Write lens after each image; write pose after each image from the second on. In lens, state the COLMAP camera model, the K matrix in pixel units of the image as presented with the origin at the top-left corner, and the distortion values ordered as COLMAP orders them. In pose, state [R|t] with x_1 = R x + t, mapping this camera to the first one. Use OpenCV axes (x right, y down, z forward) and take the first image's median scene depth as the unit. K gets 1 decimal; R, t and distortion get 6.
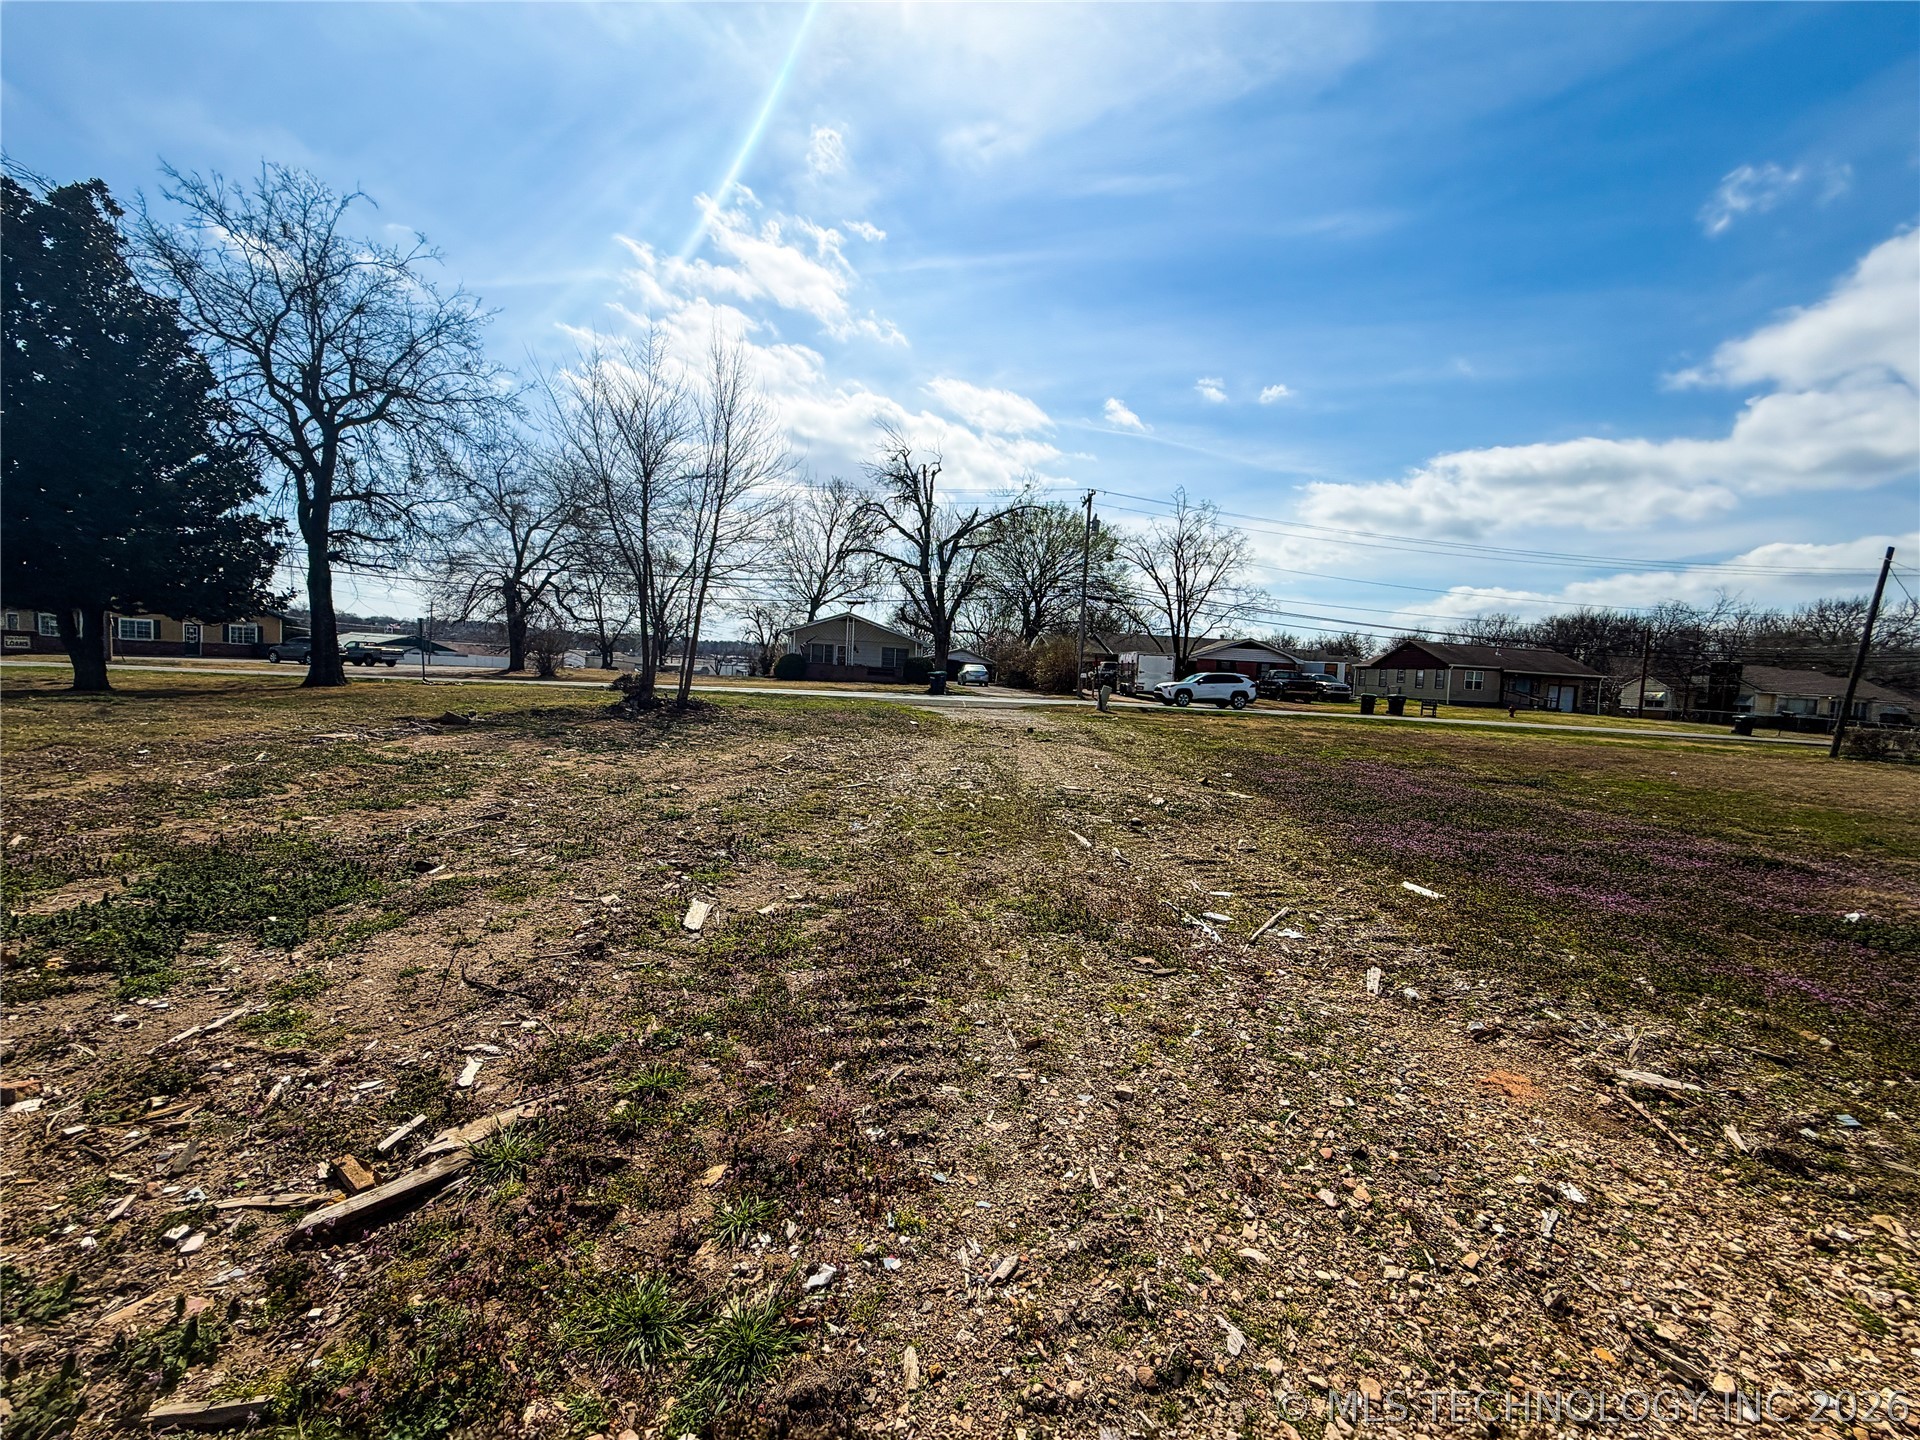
lens RADIAL K [[766.8, 0, 946.1], [0, 766.8, 722.7], [0, 0, 1]] dist [-0.000956, -0.000186]
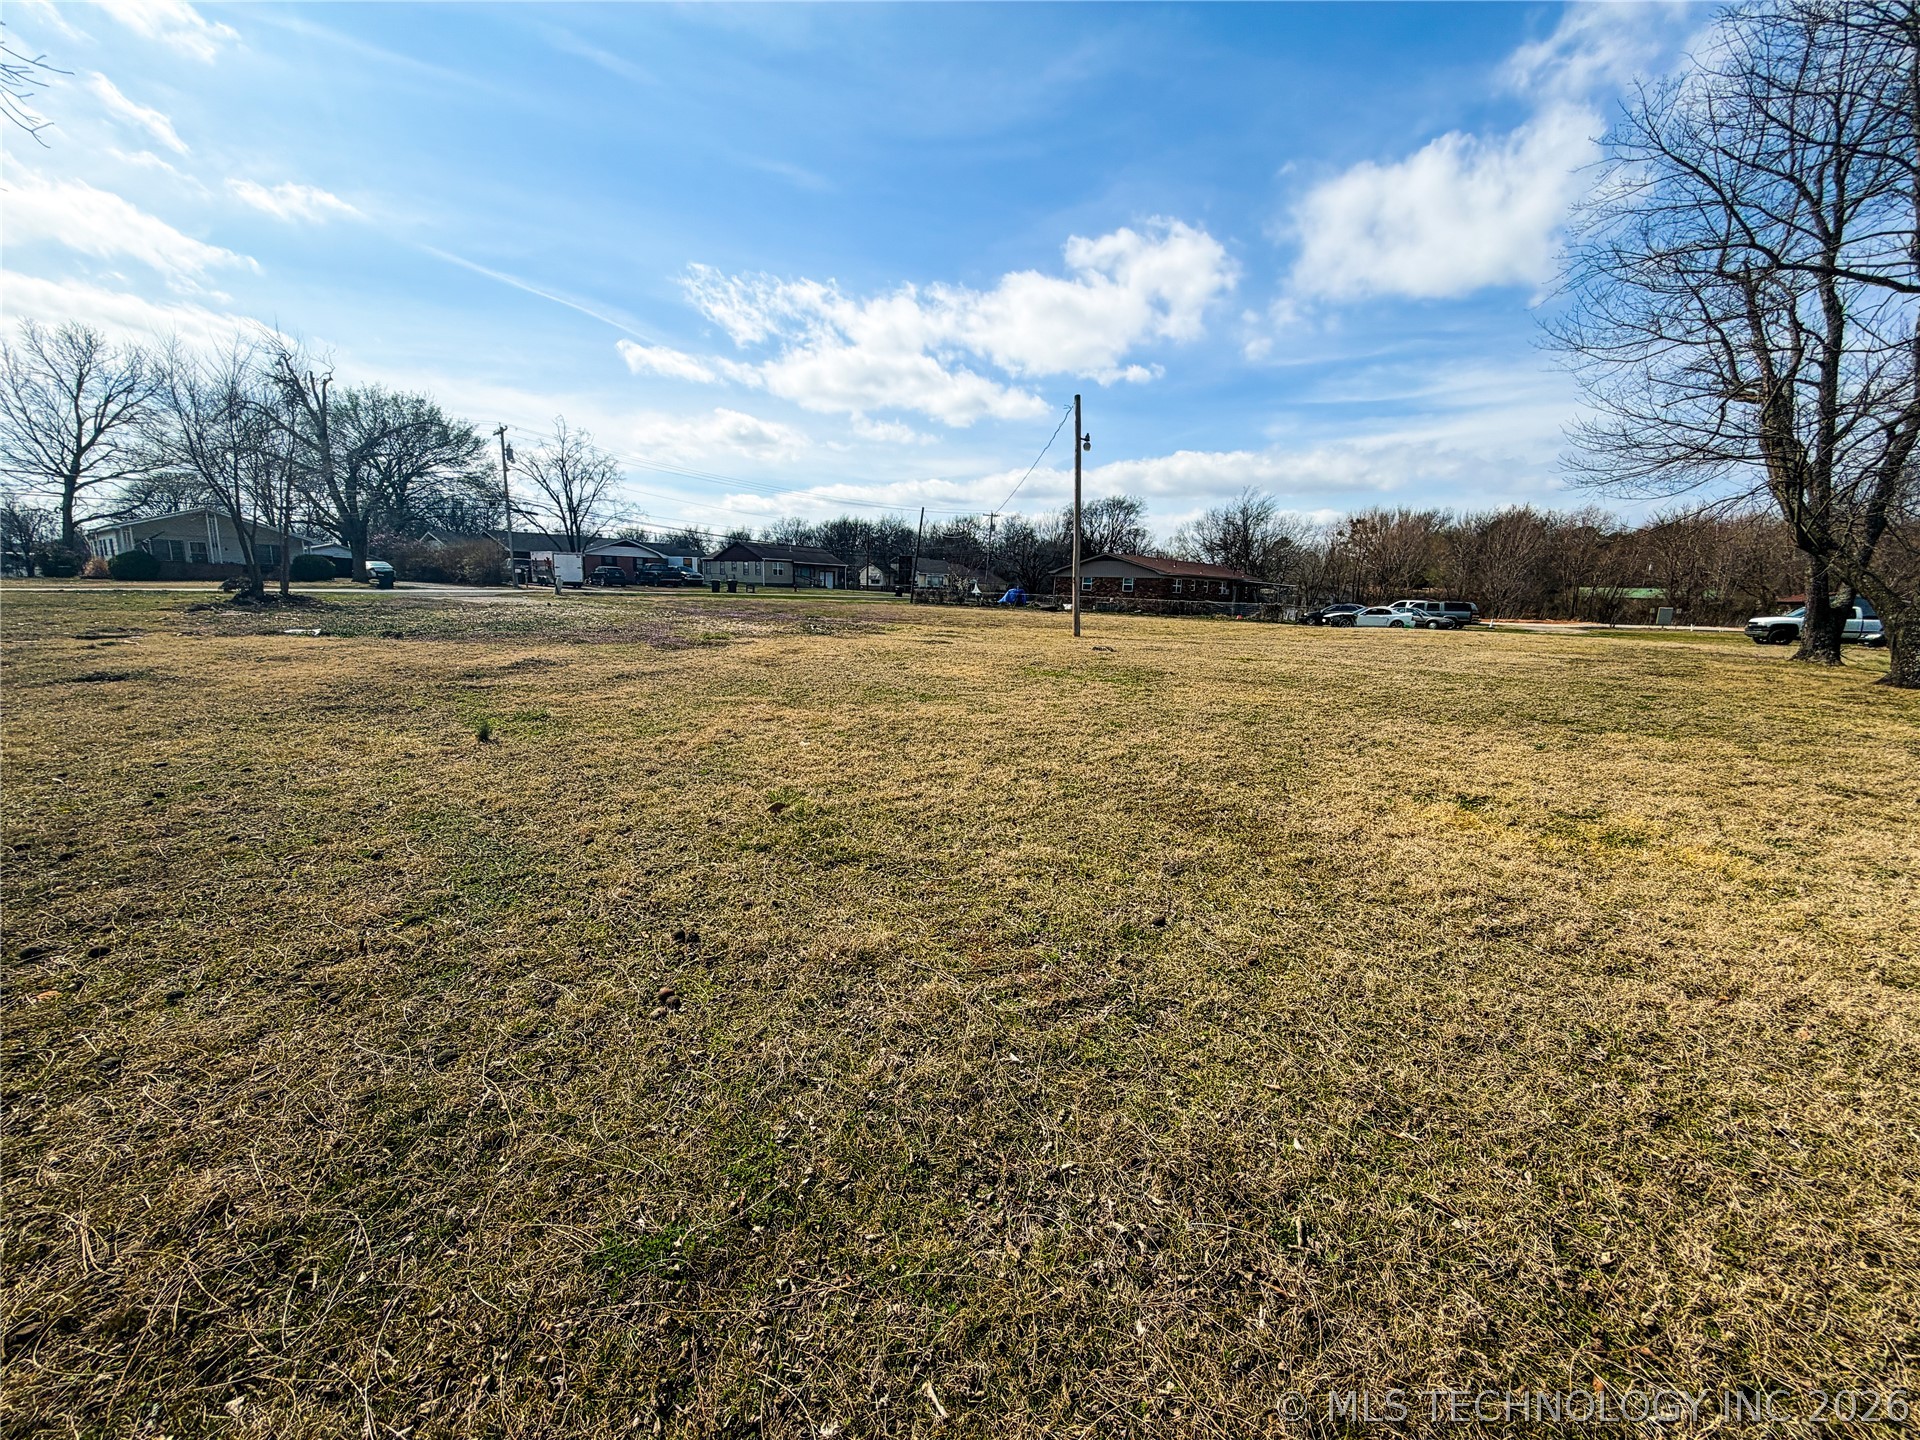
lens RADIAL K [[785.1, 0, 959.2], [0, 785.1, 717.3], [0, 0, 1]] dist [0.001980, 0.000027]
pose [[0.691874, -0.149805, 0.706306, -0.212052], [0.056795, 0.986500, 0.153598, 0.016410], [-0.719781, -0.066156, 0.691042, -0.366701]]
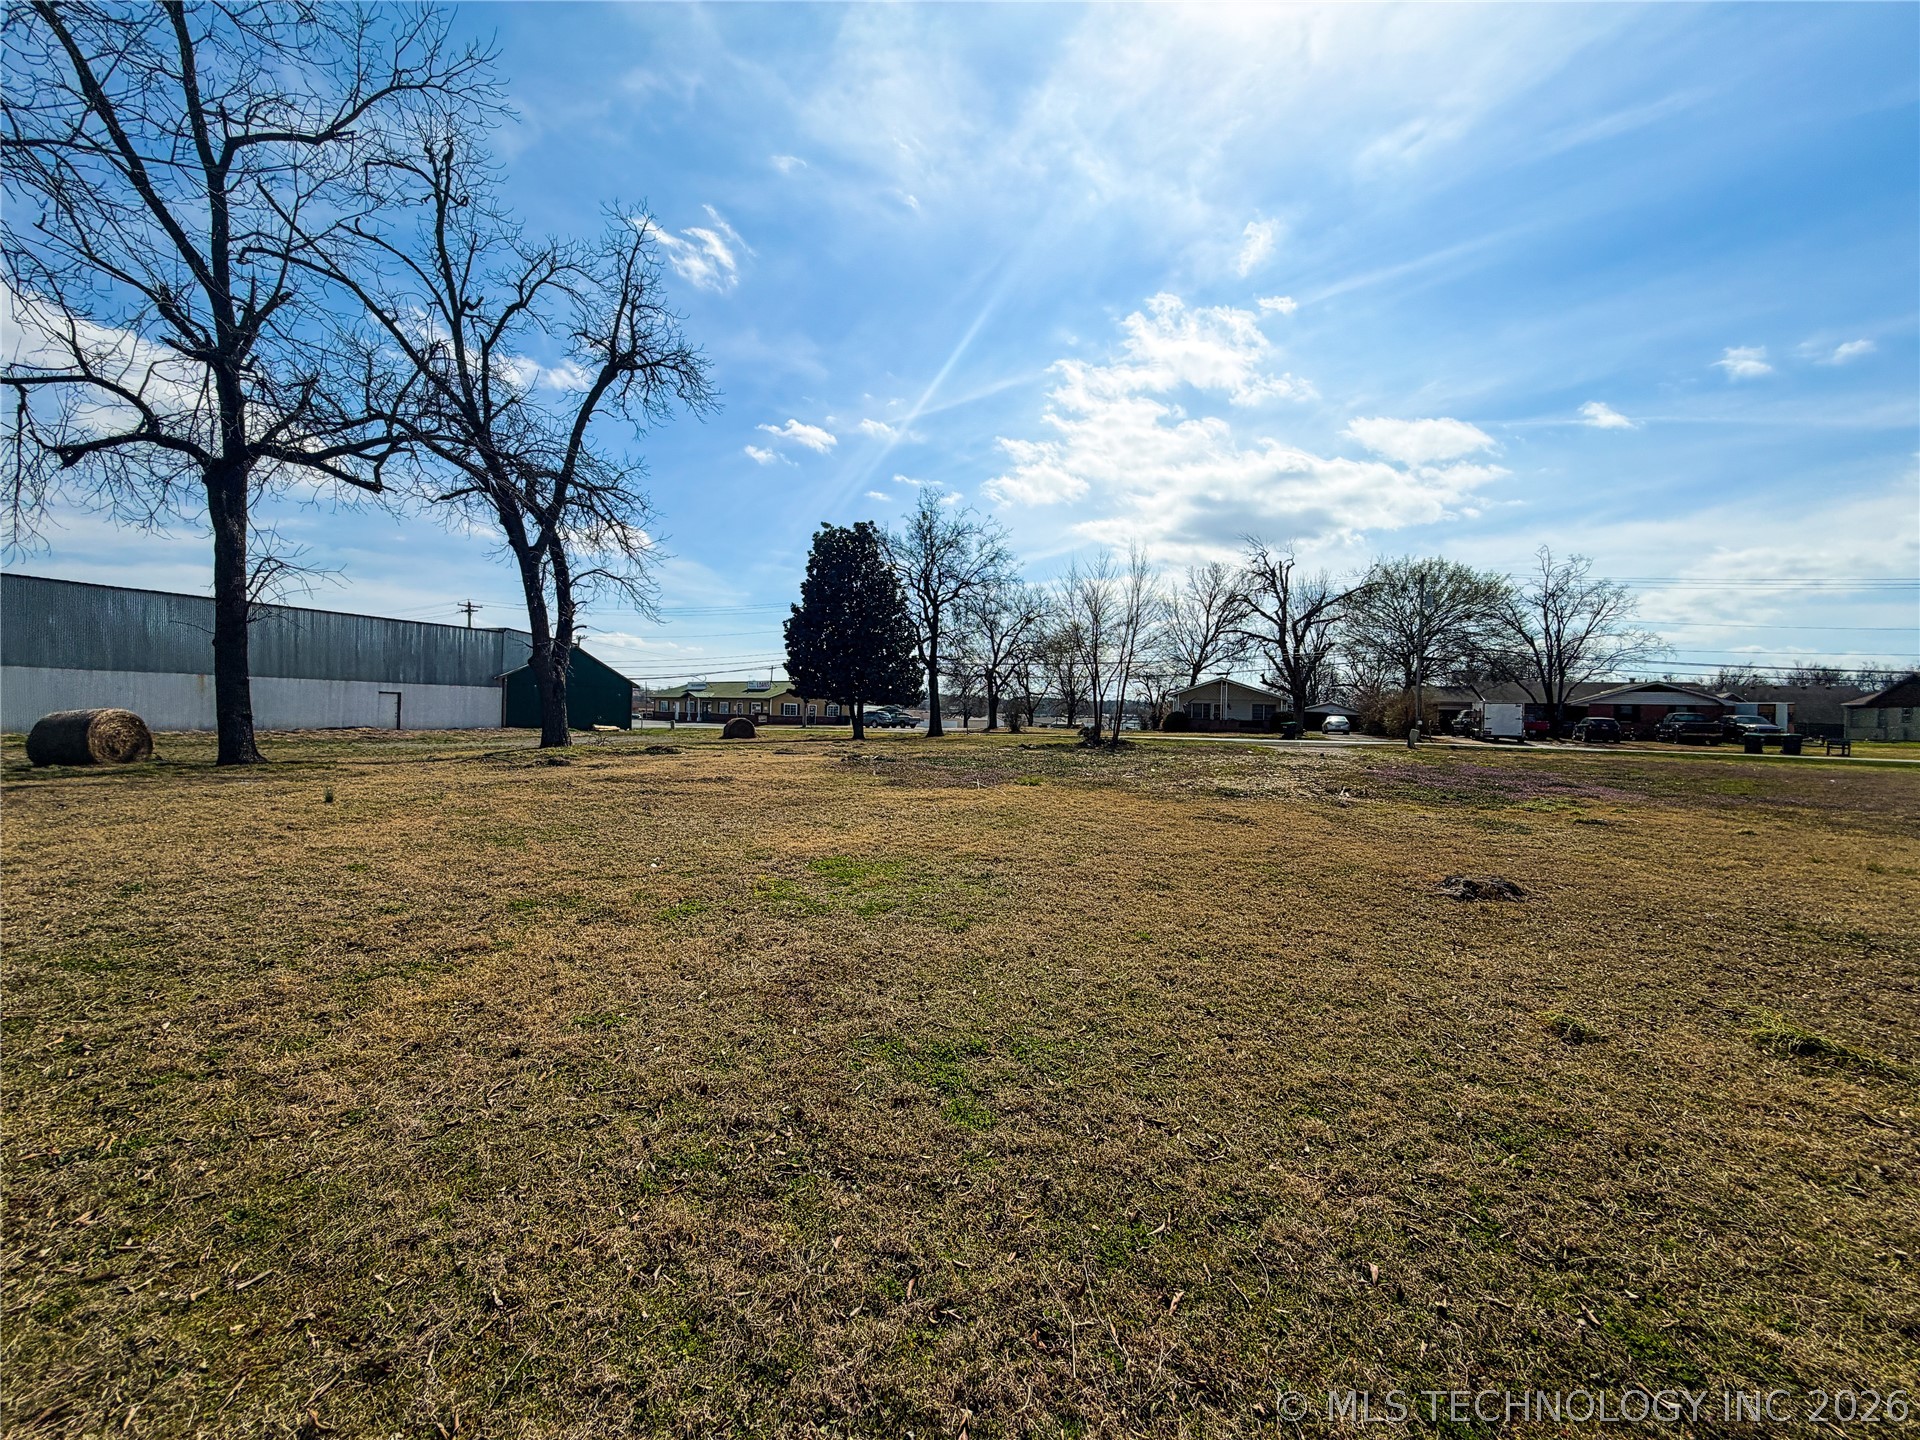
lens RADIAL K [[754.9, 0, 953.5], [0, 754.9, 743.9], [0, 0, 1]] dist [0.000540, 0.000070]
pose [[0.874741, -0.009832, -0.484490, 0.085090], [-0.013590, 0.998903, -0.044807, 0.027663], [0.484400, 0.045779, 0.873648, -0.305431]]
